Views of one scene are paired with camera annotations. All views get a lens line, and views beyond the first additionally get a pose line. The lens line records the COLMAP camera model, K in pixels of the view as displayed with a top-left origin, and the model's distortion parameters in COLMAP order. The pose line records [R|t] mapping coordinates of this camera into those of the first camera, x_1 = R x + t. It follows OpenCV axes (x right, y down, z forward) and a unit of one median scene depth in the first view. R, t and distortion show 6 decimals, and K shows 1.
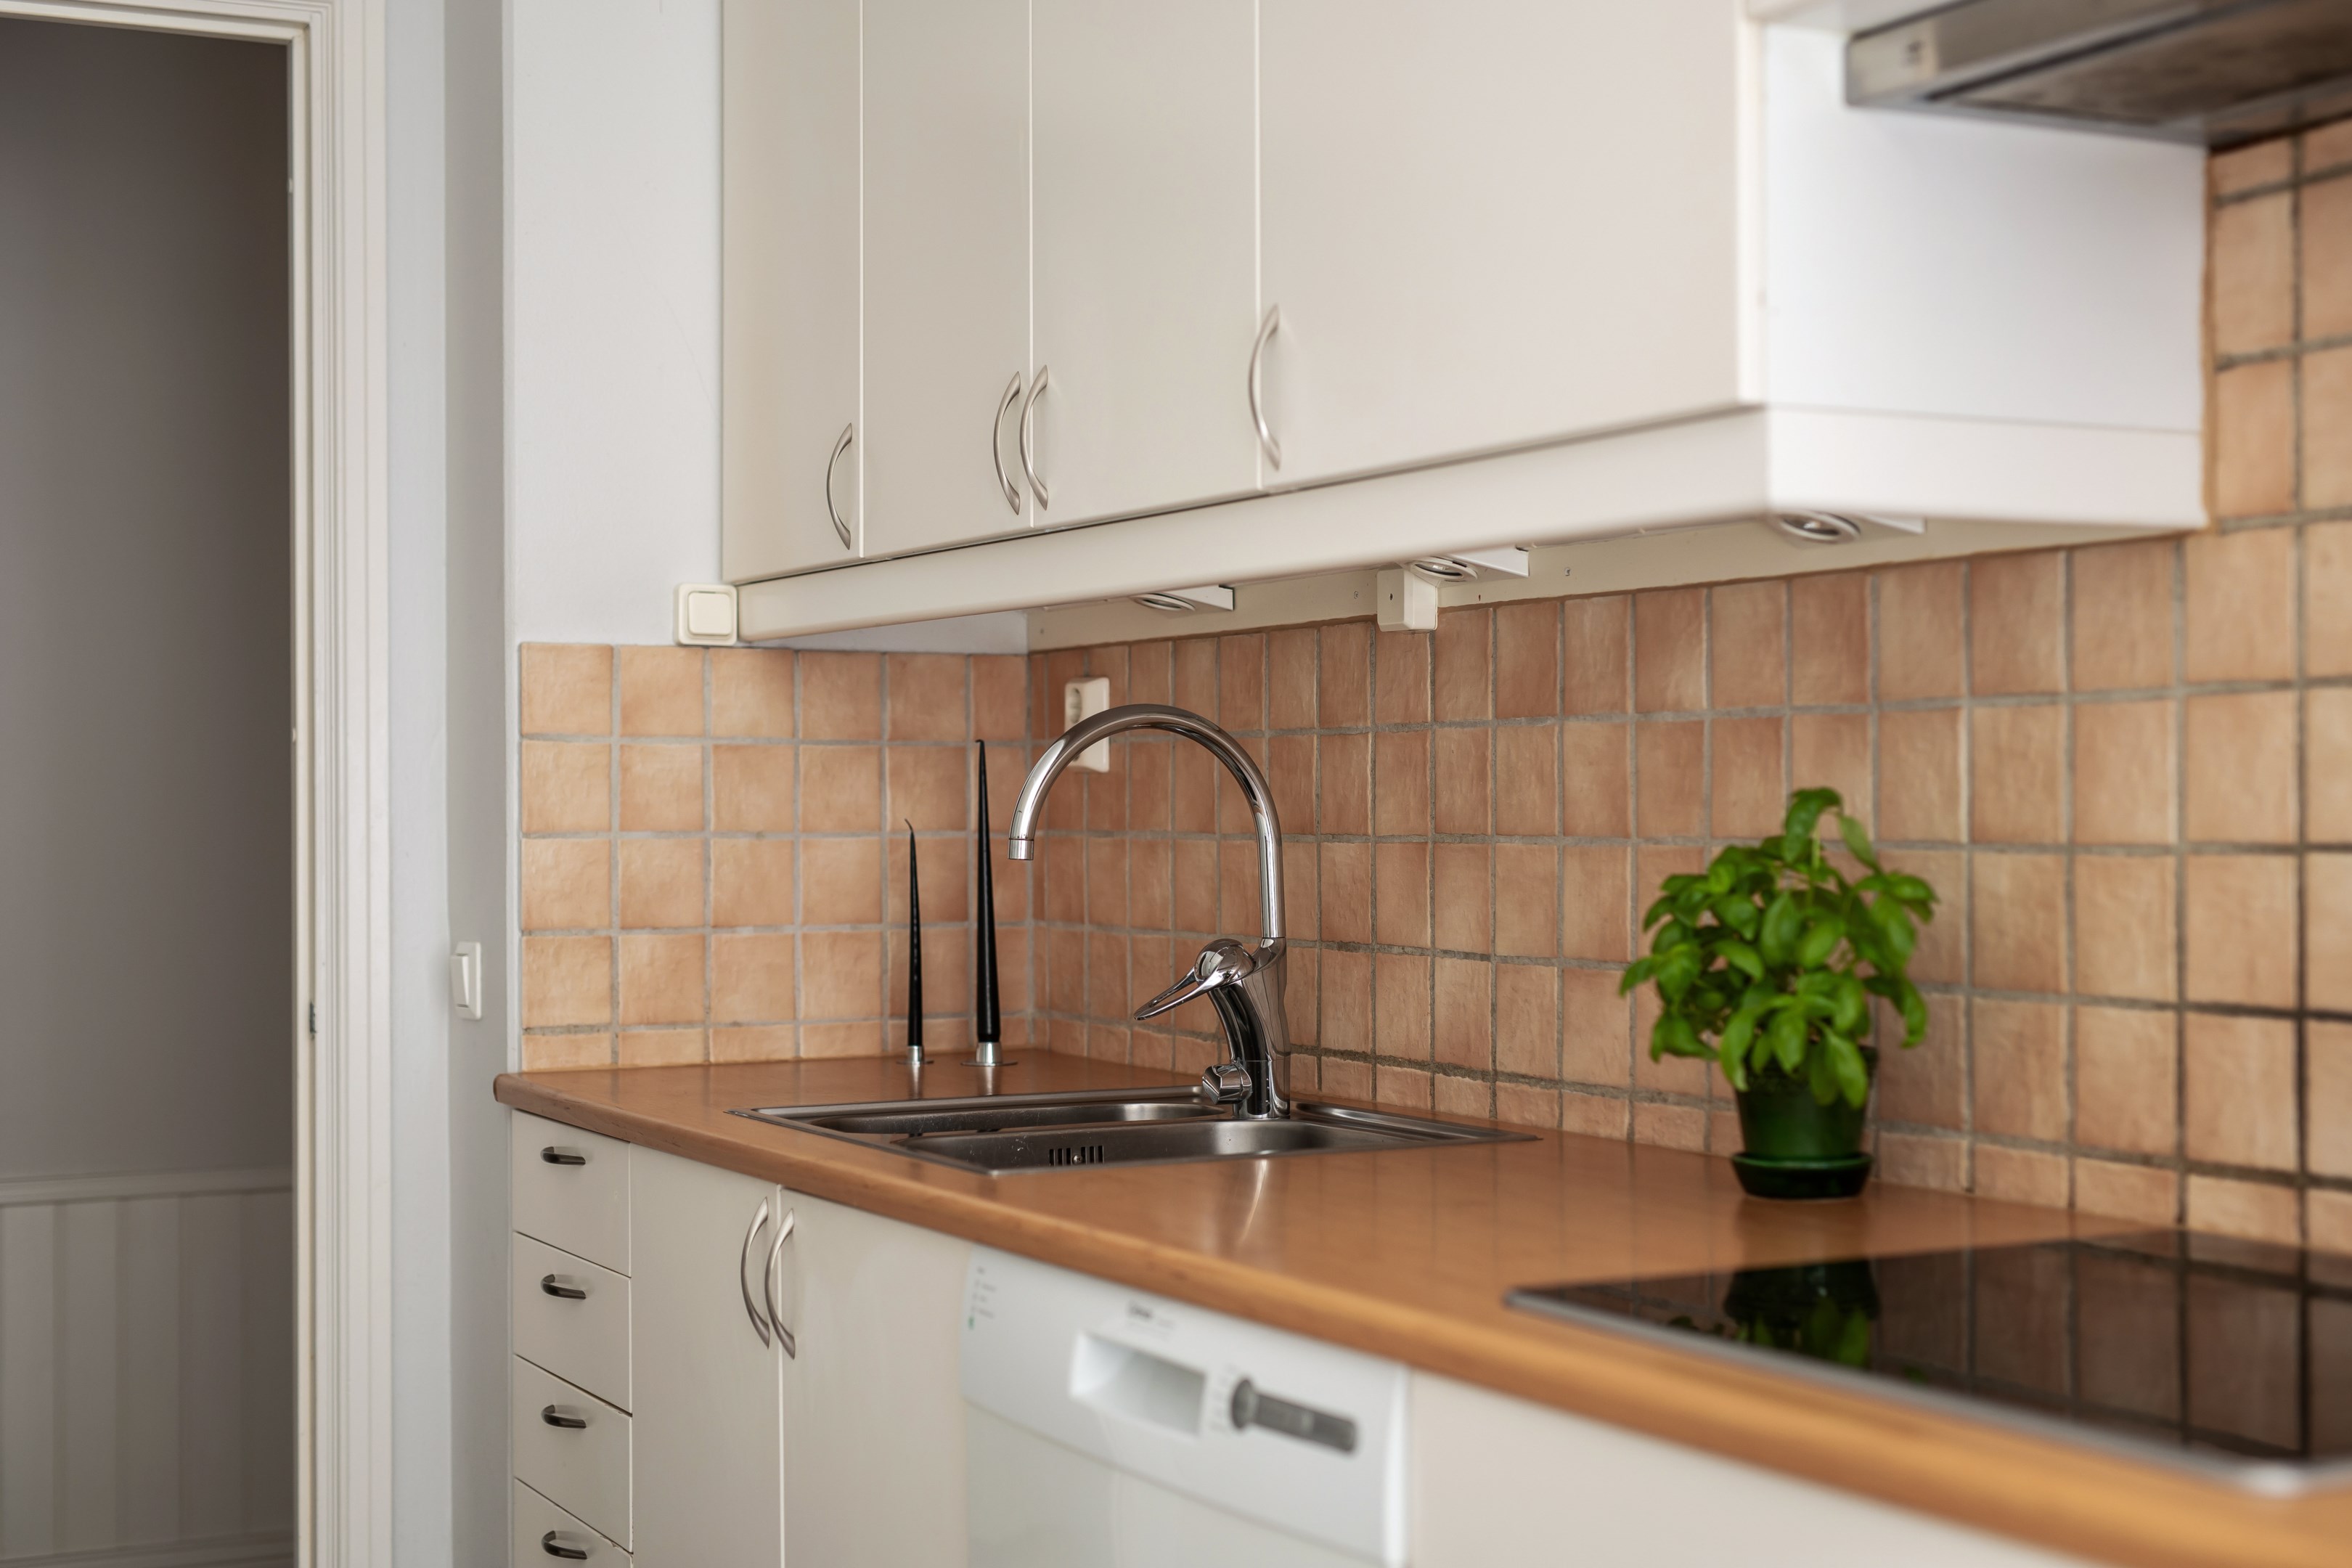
lens RADIAL K [[3395.8, 0, 1181.4], [0, 3395.8, 787.4], [0, 0, 1]] dist [0.008743, 0.000000]
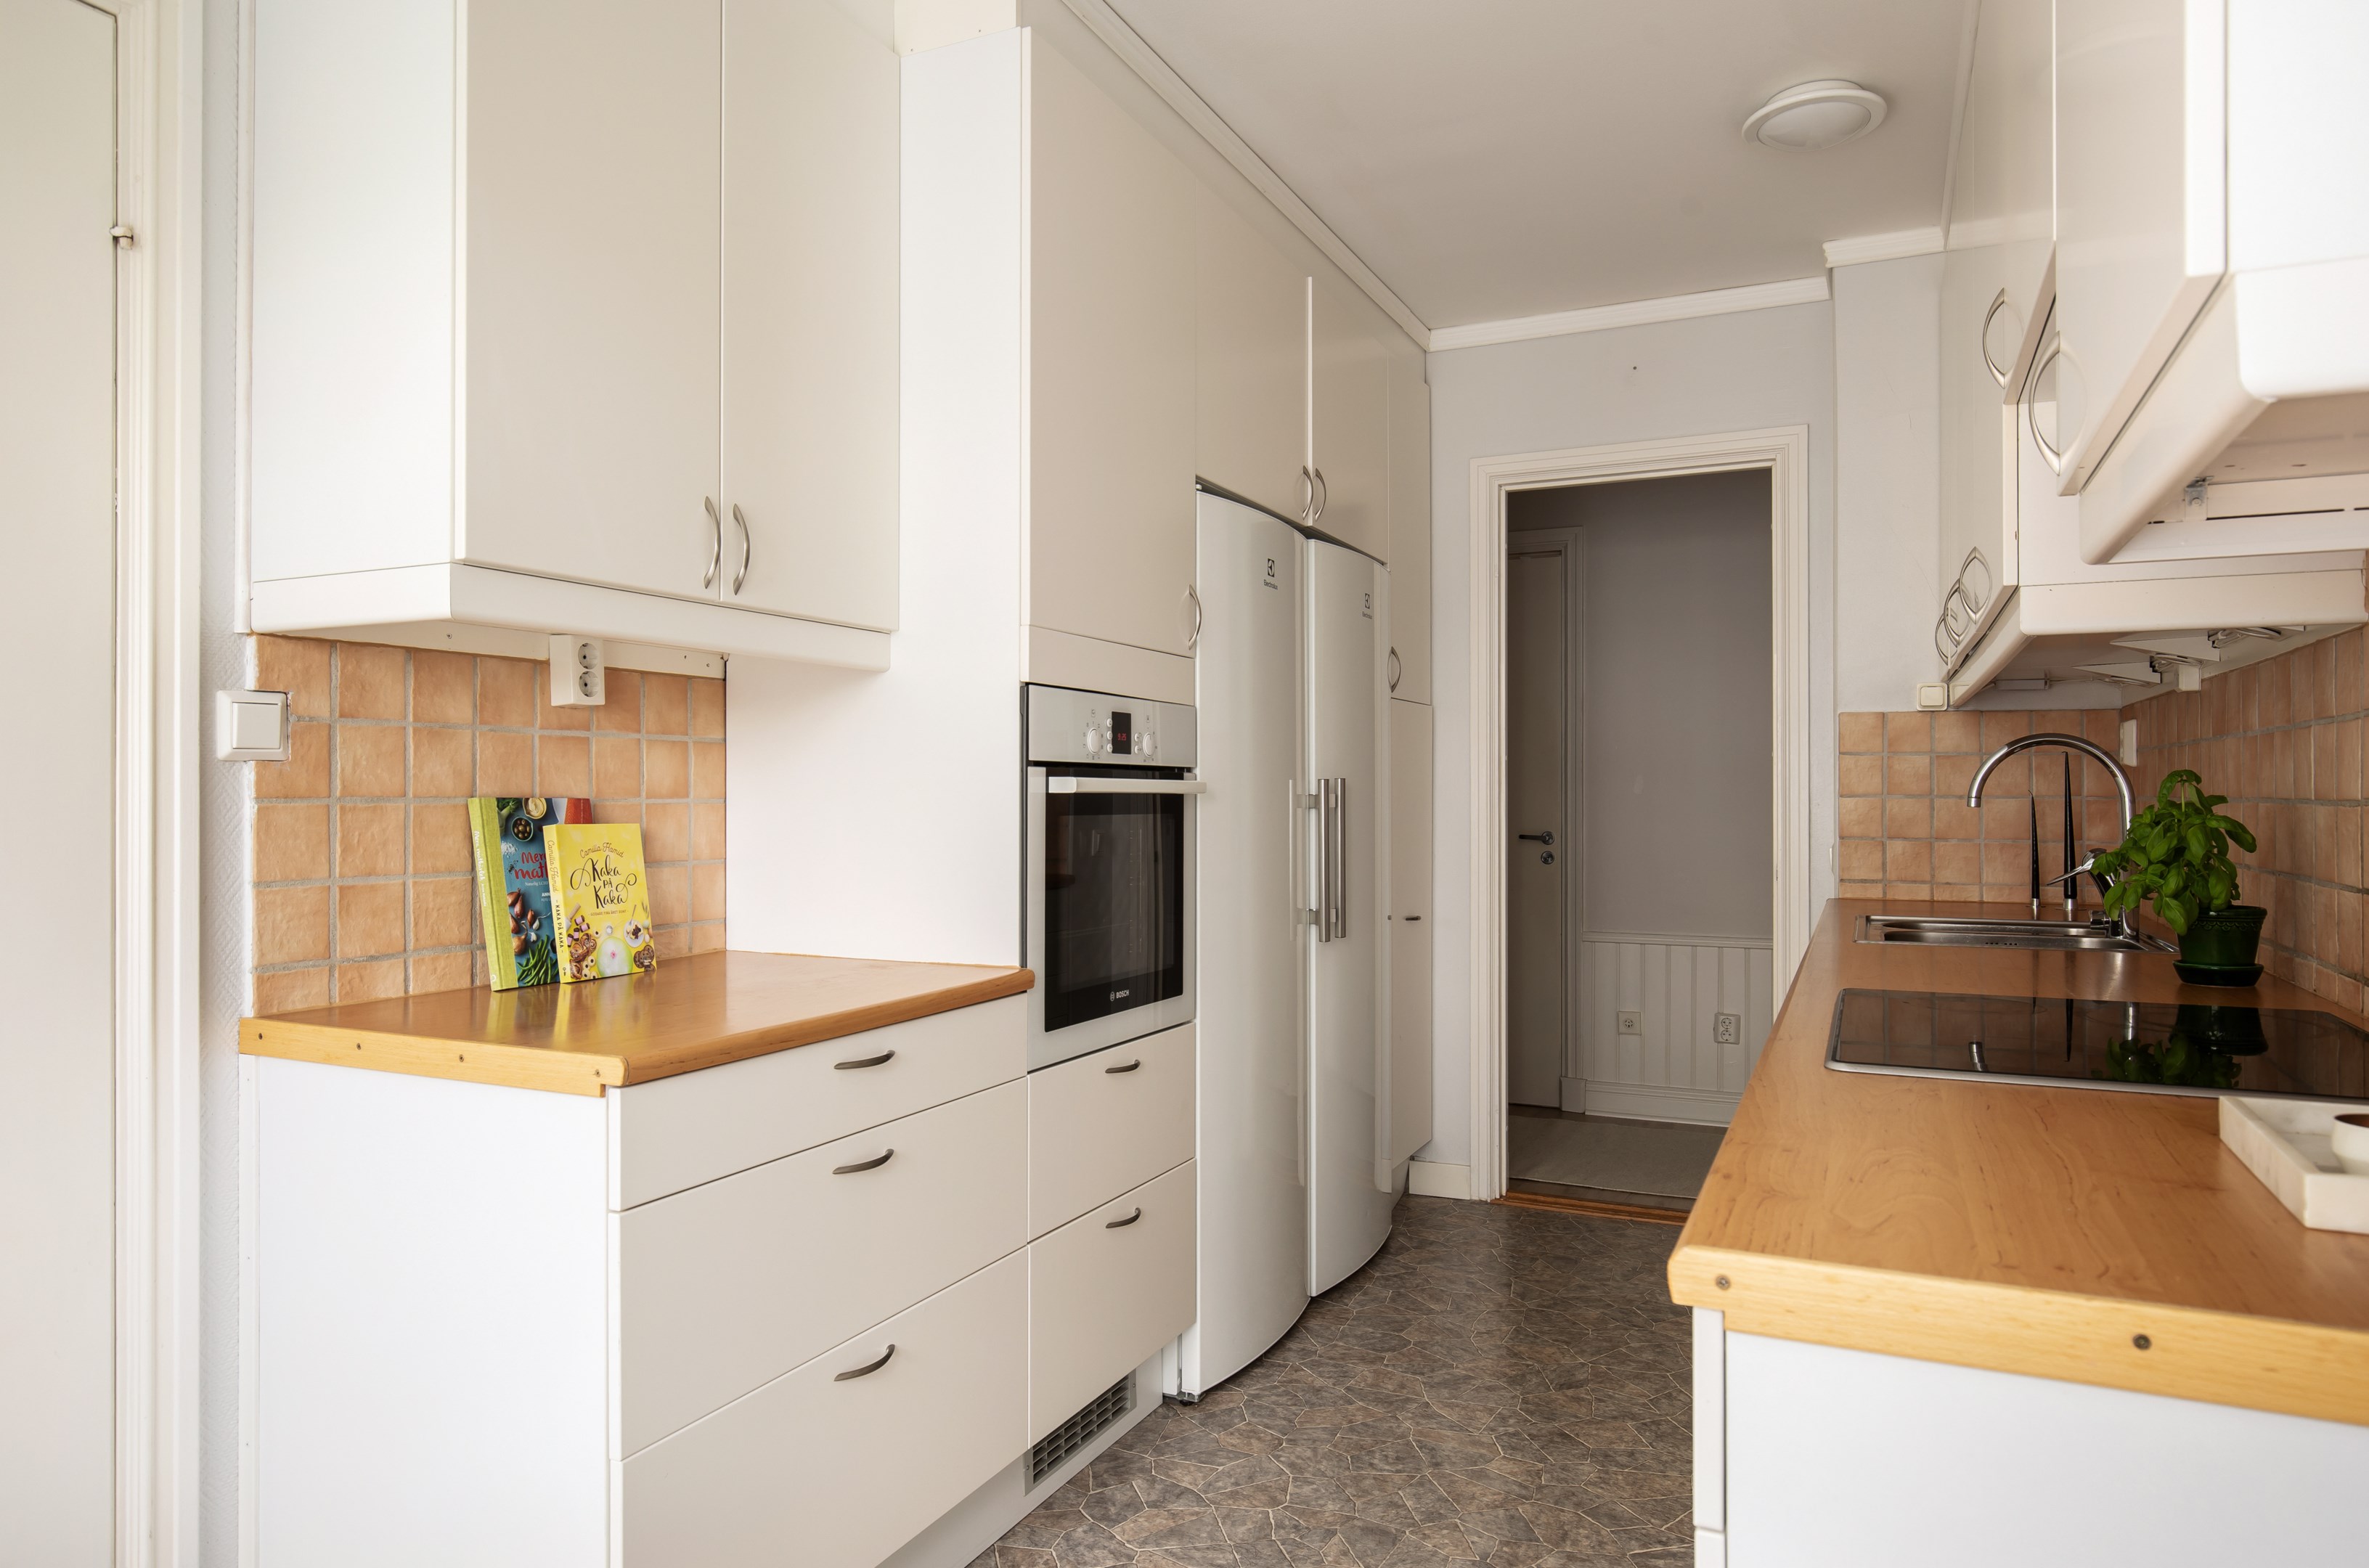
lens RADIAL K [[1448.0, 0, 1118.4], [0, 1448.0, 787.7], [0, 0, 1]] dist [0.002325, -0.000992]
pose [[0.608253, 0.003987, -0.793733, 0.347842], [-0.000724, 0.999990, 0.004469, 0.005134], [0.793743, -0.002144, 0.608250, 0.010659]]
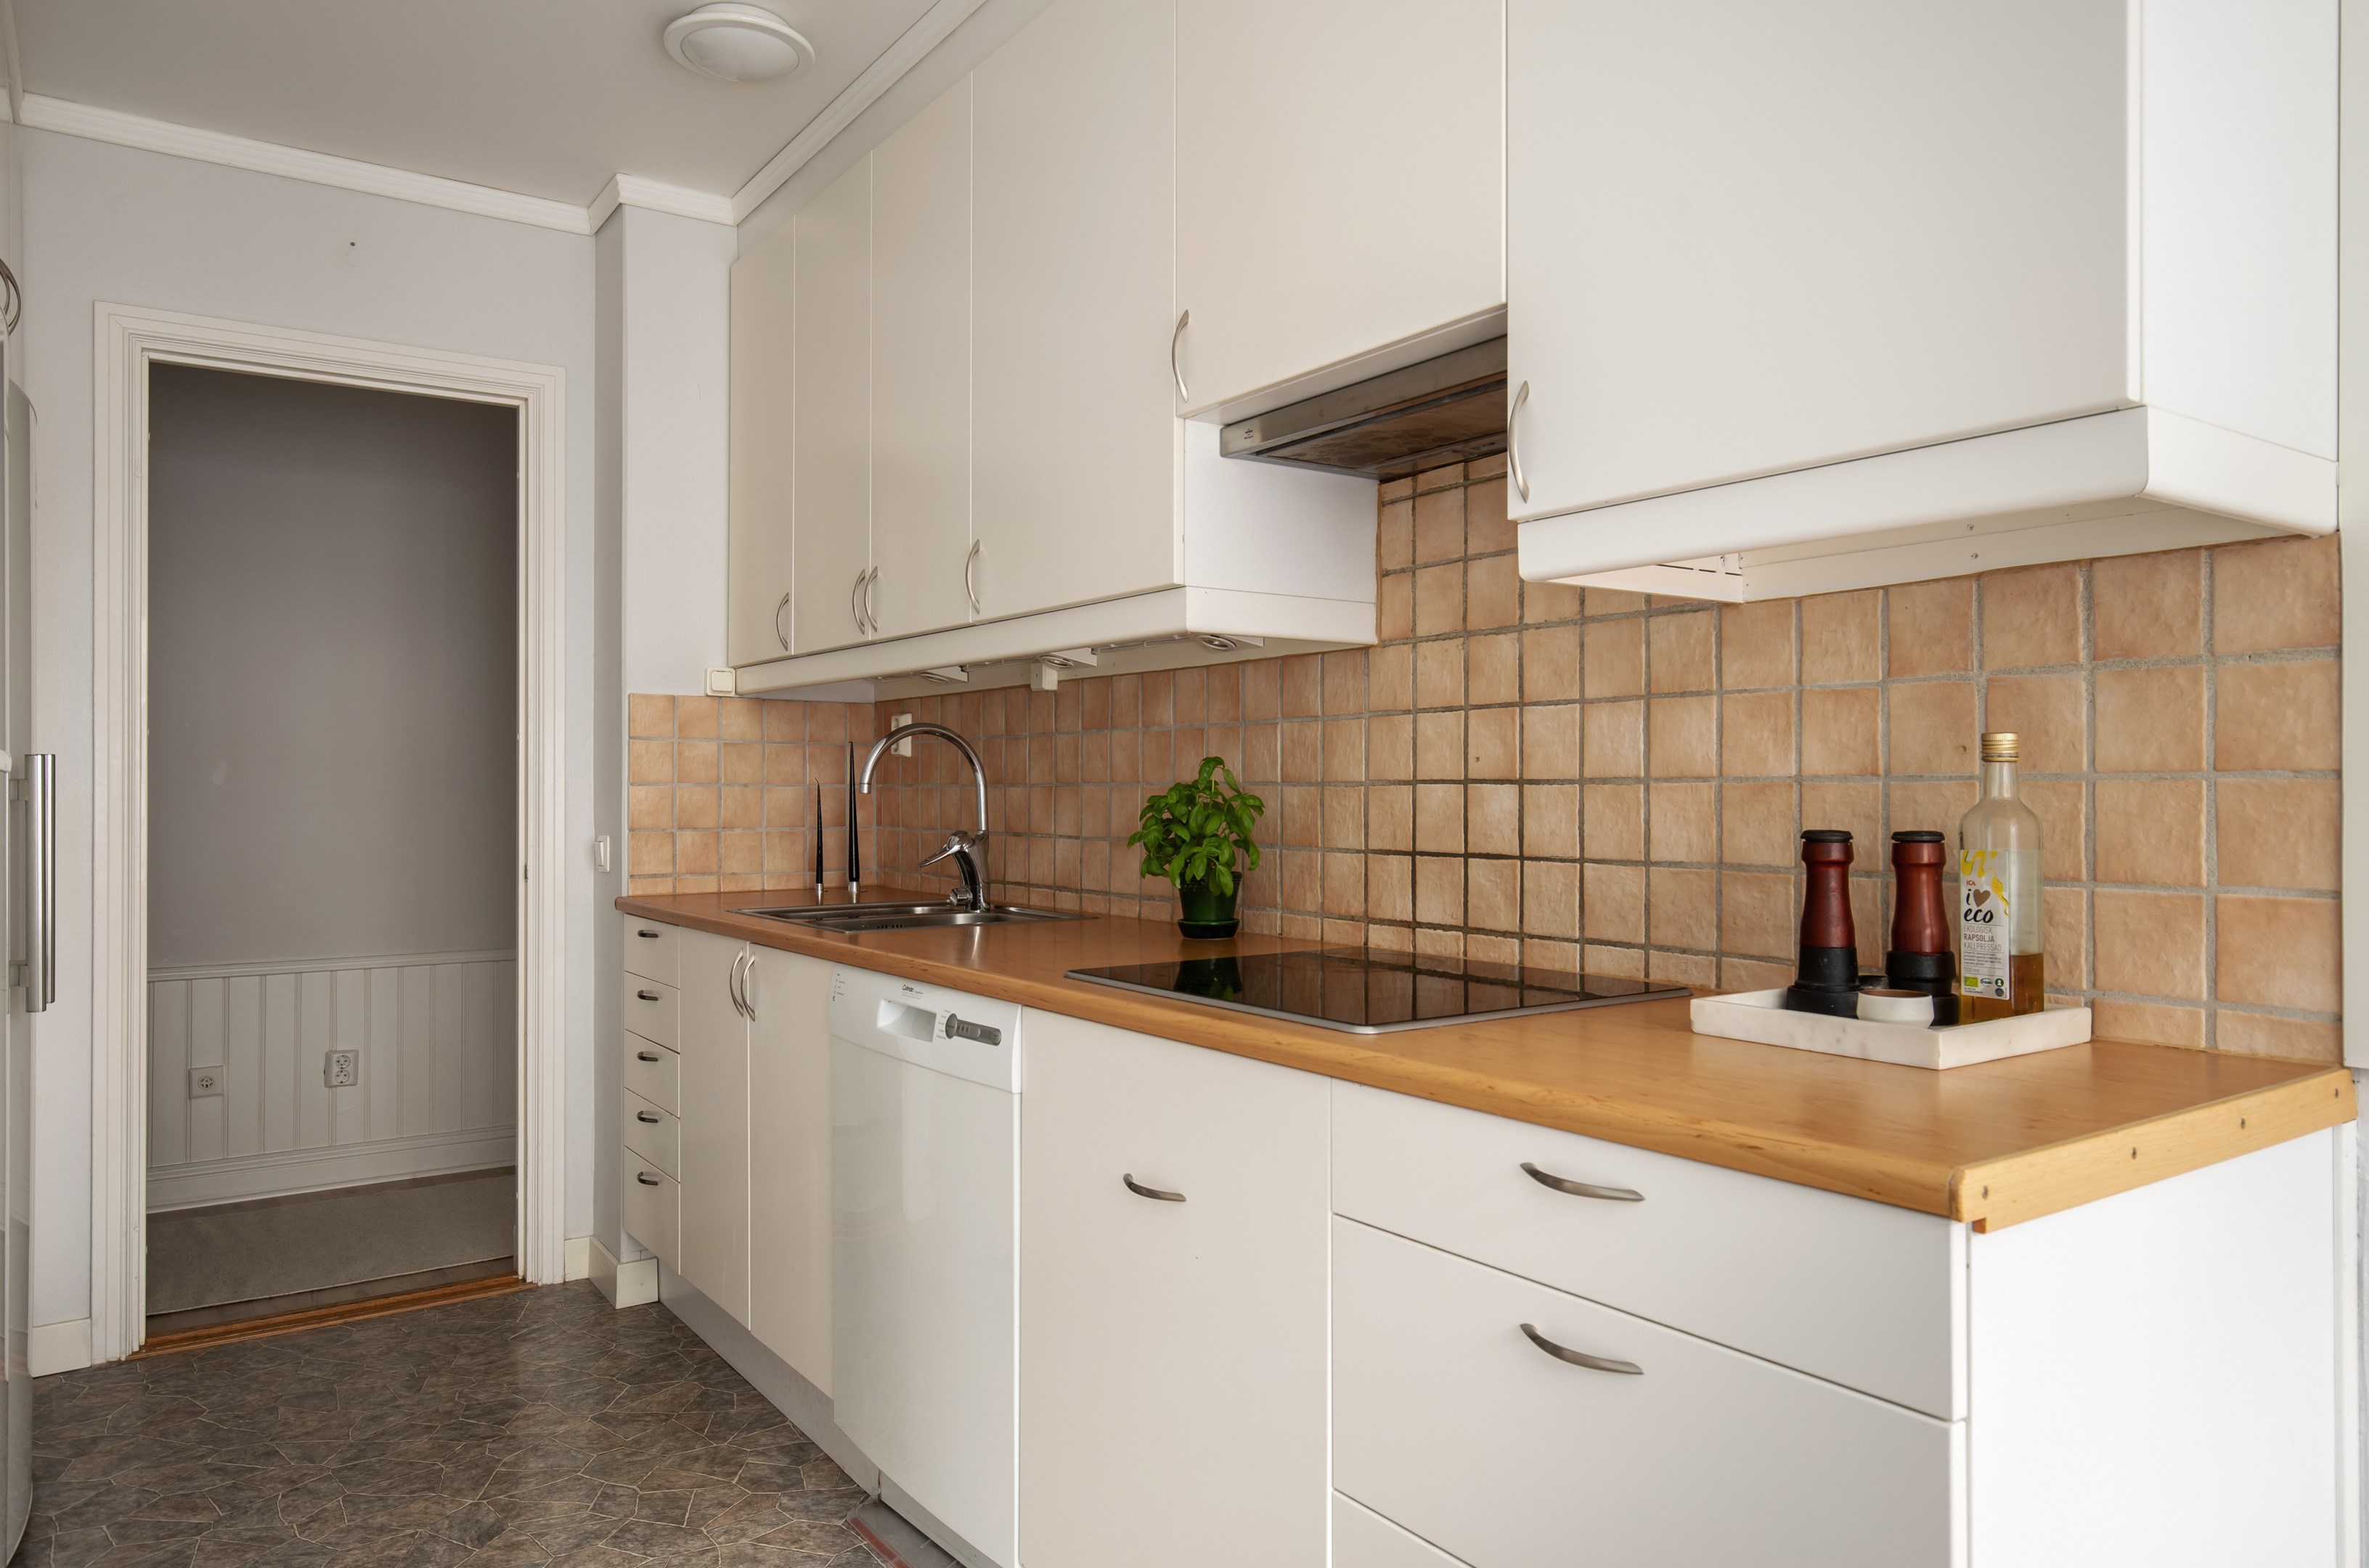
lens RADIAL K [[1595.1, 0, 1190.0], [0, 1595.1, 780.6], [0, 0, 1]] dist [0.002763, 0.013075]
pose [[0.990419, 0.005845, 0.137972, 0.017549], [-0.005803, 0.999983, -0.000710, 0.012391], [-0.137974, -0.000097, 0.990436, -0.040937]]
